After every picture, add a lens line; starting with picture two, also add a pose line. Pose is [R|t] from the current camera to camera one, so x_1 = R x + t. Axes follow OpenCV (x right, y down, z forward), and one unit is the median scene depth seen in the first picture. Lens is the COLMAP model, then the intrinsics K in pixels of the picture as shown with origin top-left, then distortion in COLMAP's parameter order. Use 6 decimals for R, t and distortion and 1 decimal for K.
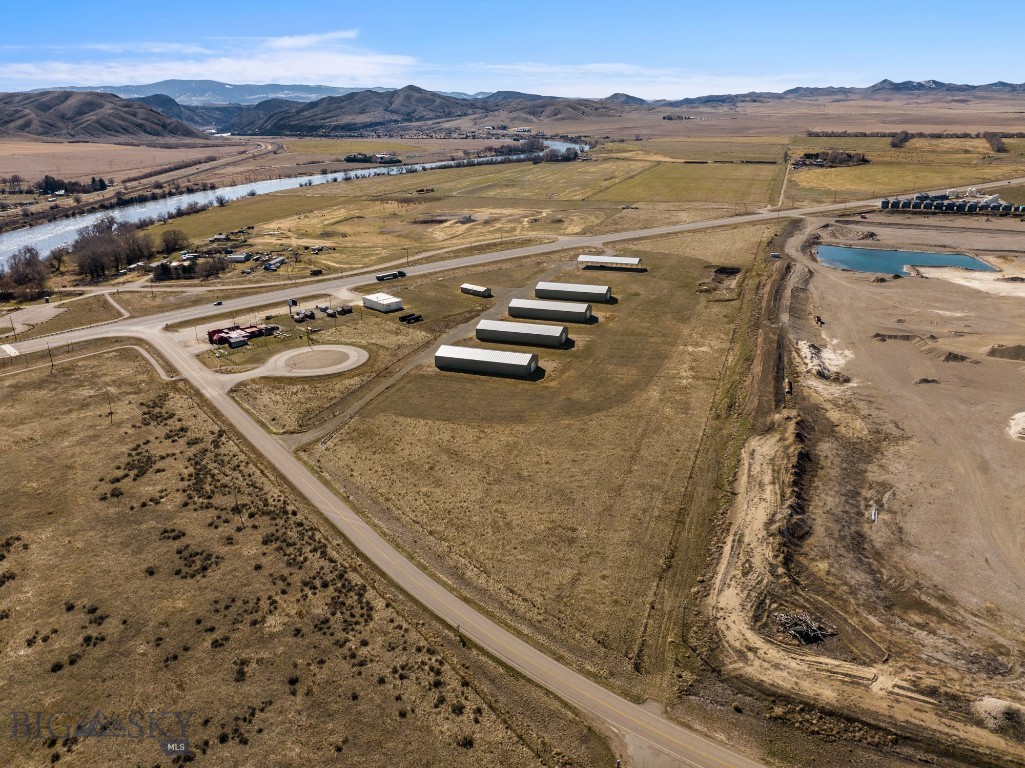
lens RADIAL K [[706.8, 0, 512.5], [0, 706.8, 384.0], [0, 0, 1]] dist [-0.028276, -0.000668]
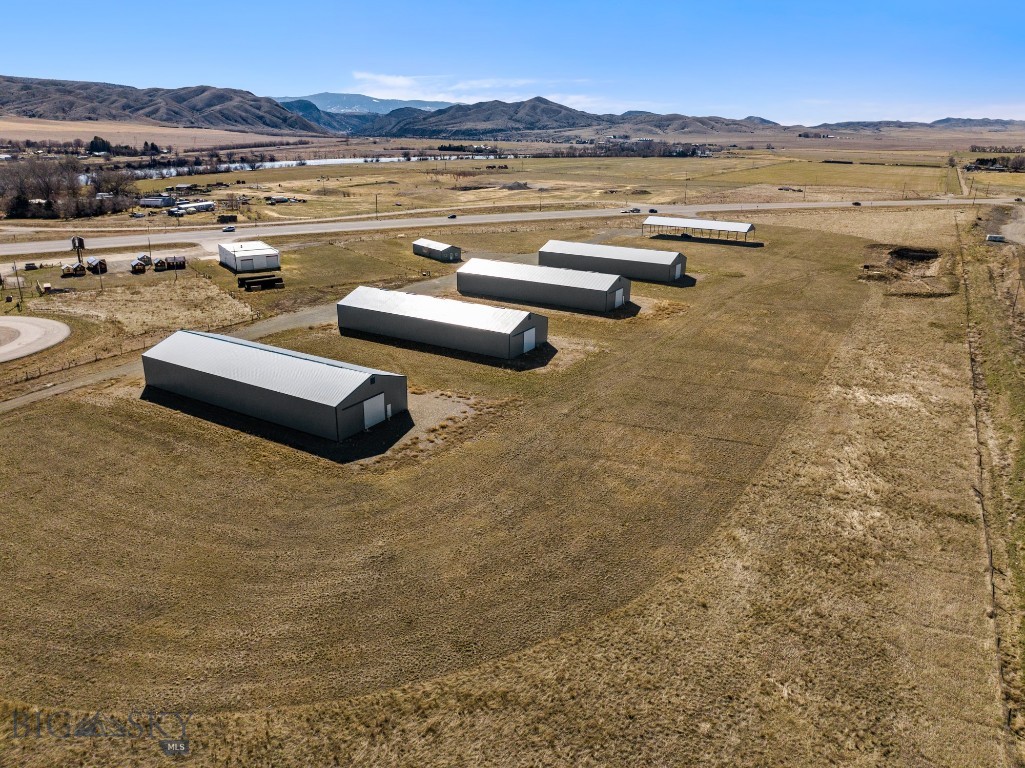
lens RADIAL K [[706.8, 0, 512.5], [0, 706.8, 384.0], [0, 0, 1]] dist [-0.028276, -0.000668]
pose [[0.985085, 0.085235, -0.149475, 0.080412], [-0.088251, 0.996005, -0.013651, -0.022159], [0.147714, 0.026639, 0.988671, 0.385370]]
